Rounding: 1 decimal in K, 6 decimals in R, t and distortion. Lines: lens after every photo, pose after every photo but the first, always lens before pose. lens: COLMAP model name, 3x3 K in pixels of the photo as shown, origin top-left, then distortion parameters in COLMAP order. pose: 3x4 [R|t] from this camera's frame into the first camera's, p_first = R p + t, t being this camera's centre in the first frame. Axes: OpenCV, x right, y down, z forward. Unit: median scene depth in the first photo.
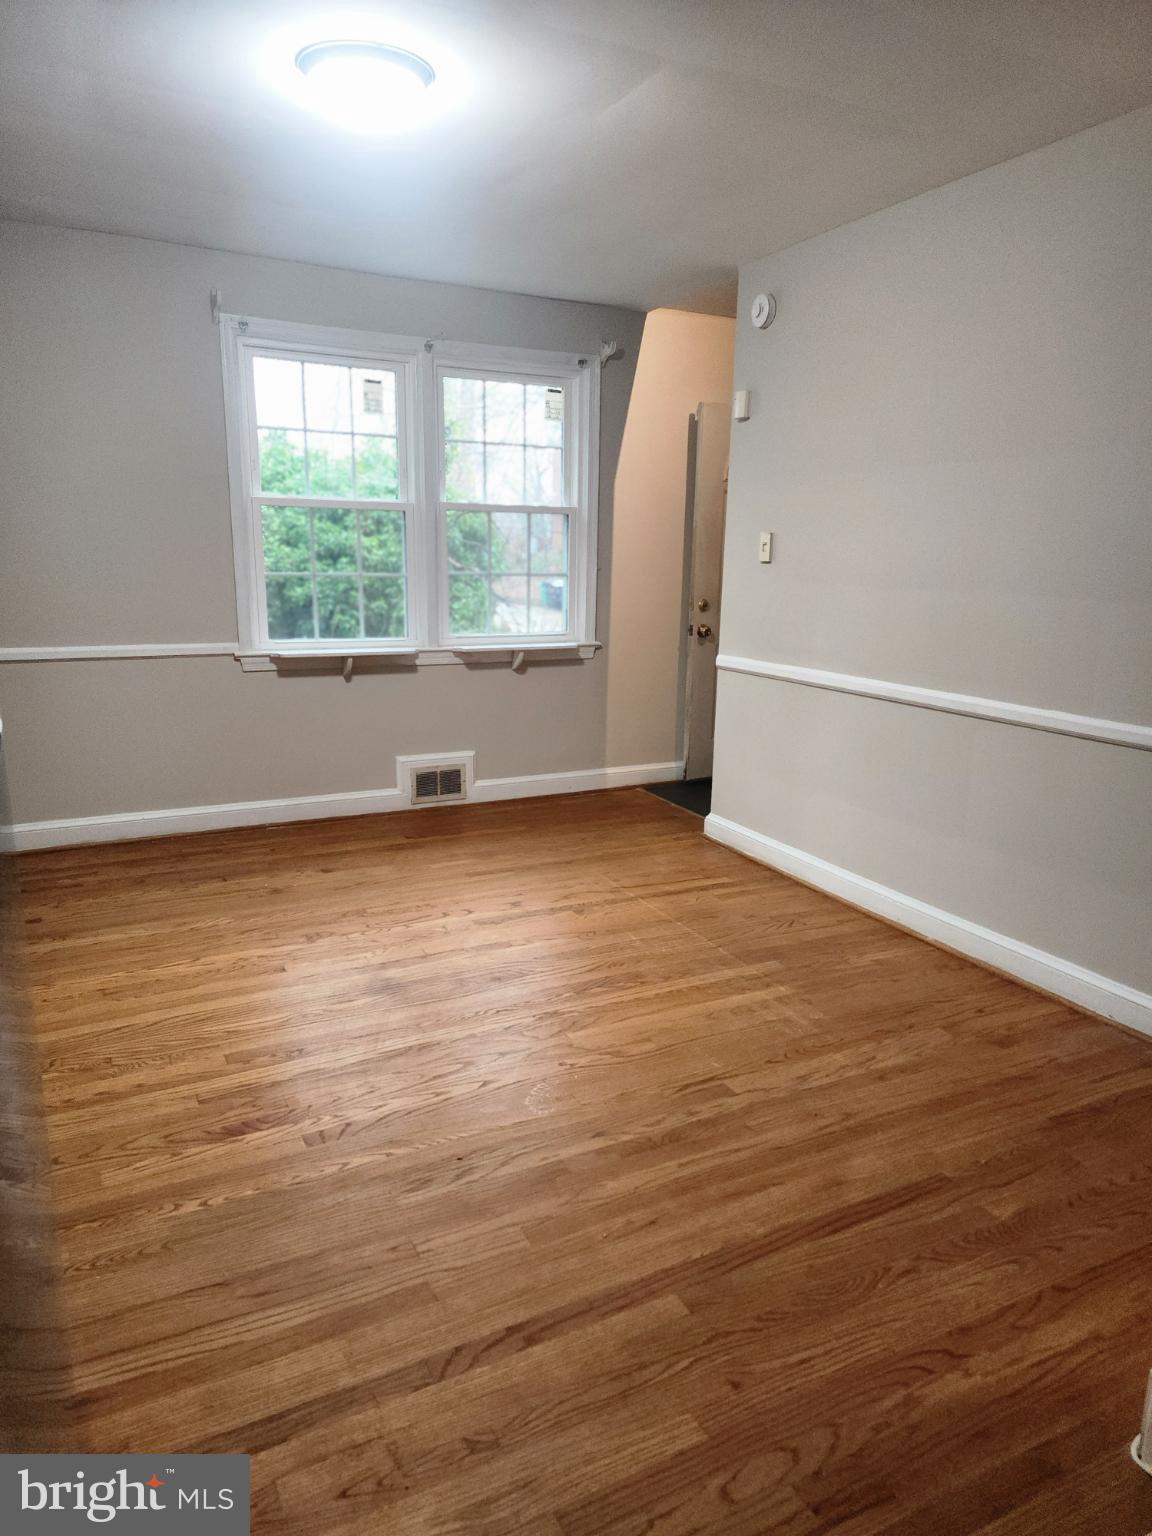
lens RADIAL K [[1028.0, 0, 590.1], [0, 1028.0, 775.5], [0, 0, 1]] dist [0.063163, -0.045044]
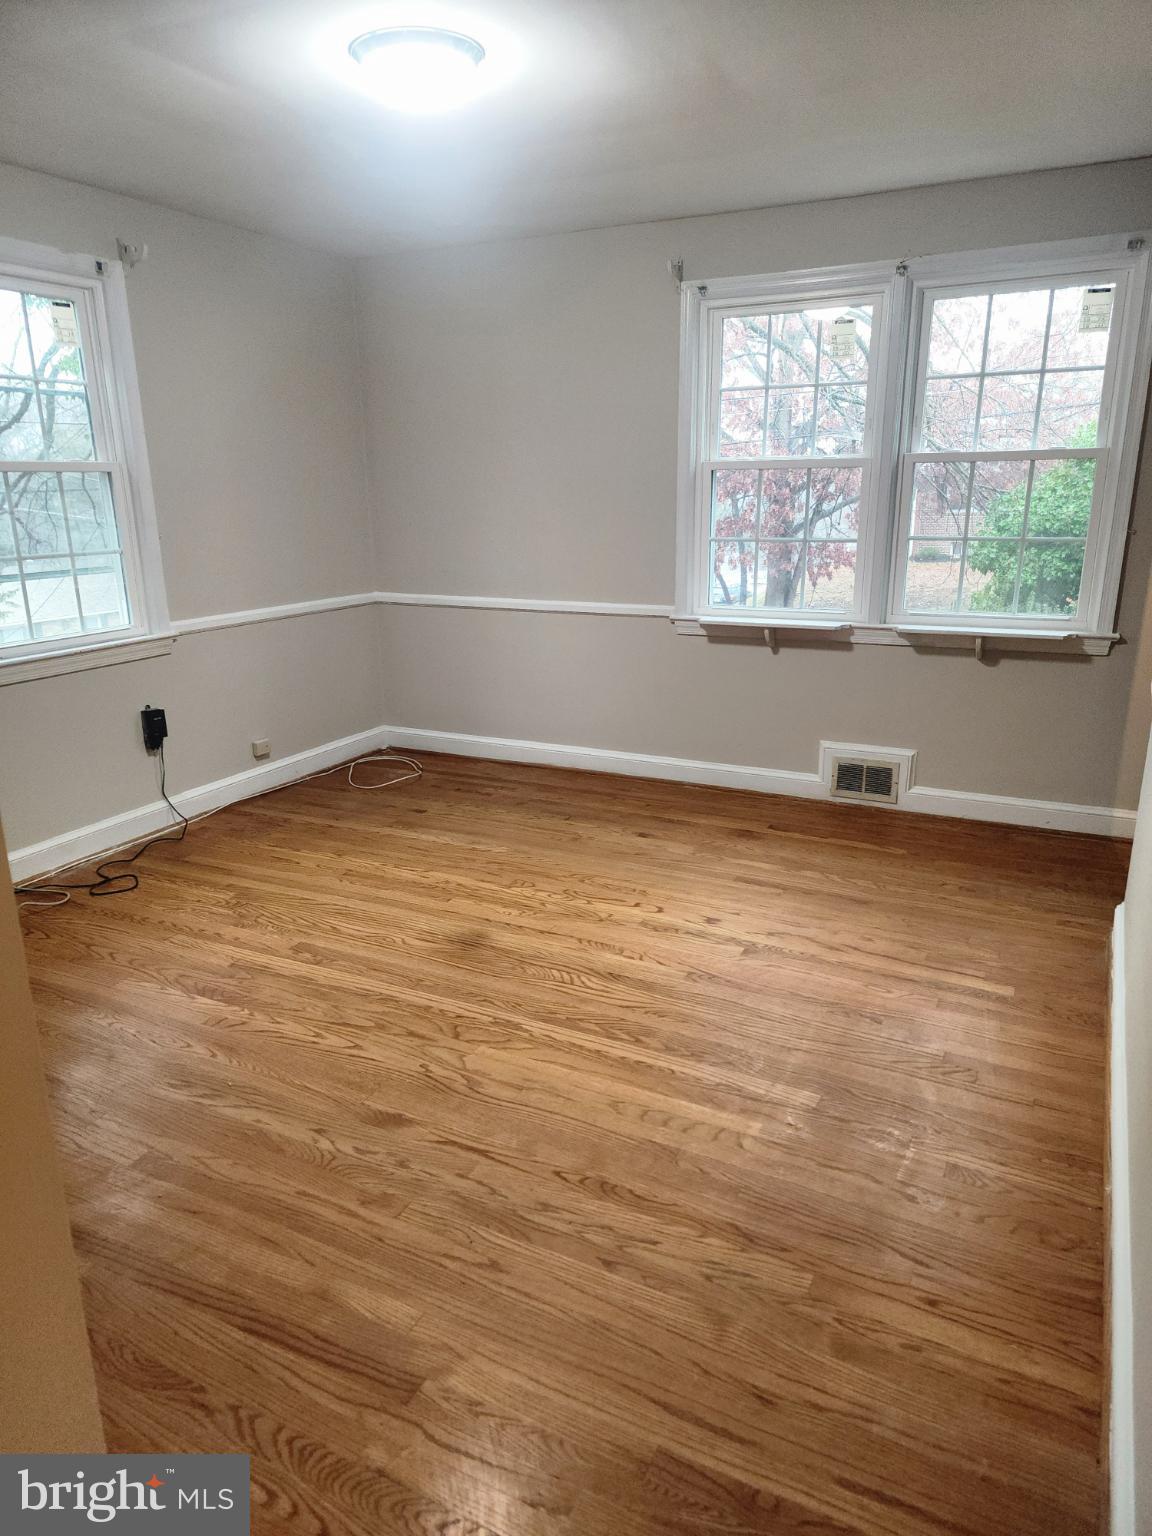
lens RADIAL K [[1028.0, 0, 565.1], [0, 1028.0, 768.3], [0, 0, 1]] dist [0.063163, -0.045044]
pose [[0.578462, 0.196369, -0.791720, 0.489266], [-0.159355, 0.979094, 0.126413, -0.088262], [0.799992, 0.053039, 0.597662, 0.329216]]
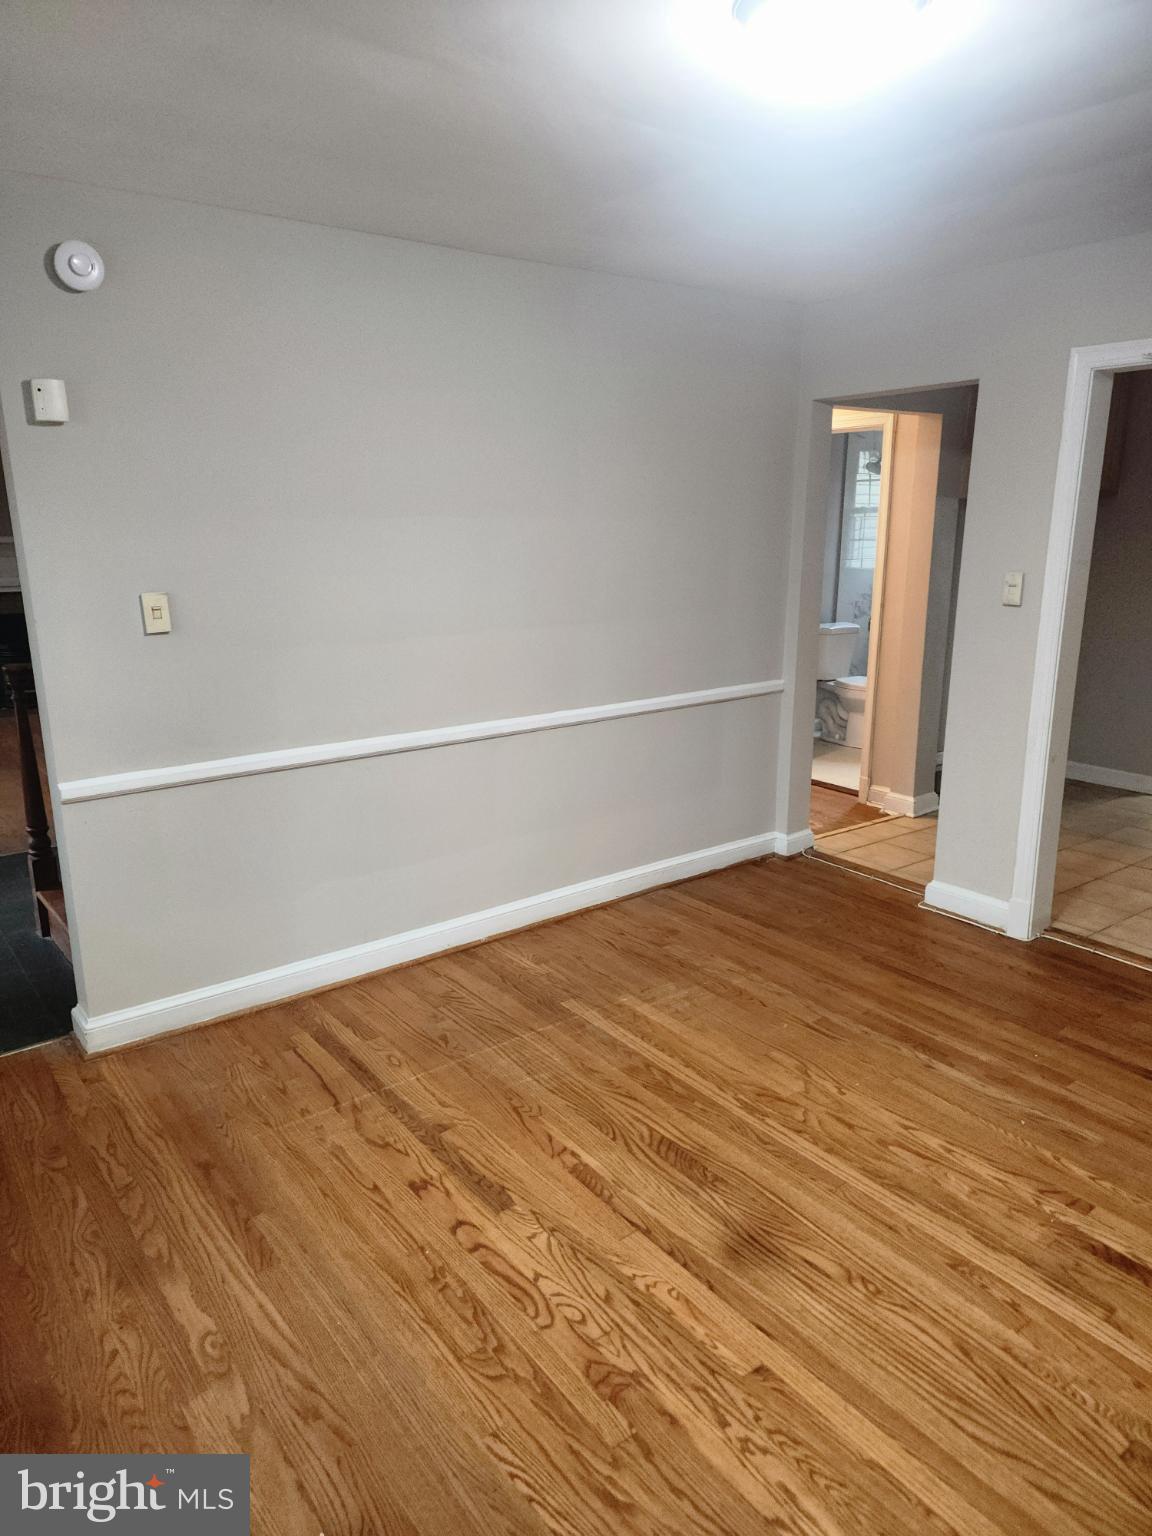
lens RADIAL K [[1028.0, 0, 585.8], [0, 1028.0, 767.2], [0, 0, 1]] dist [0.063163, -0.045044]
pose [[-0.177266, -0.252452, 0.951233, -0.597212], [0.219278, 0.932113, 0.288241, -0.265262], [-0.959424, 0.259680, -0.109875, 0.828089]]
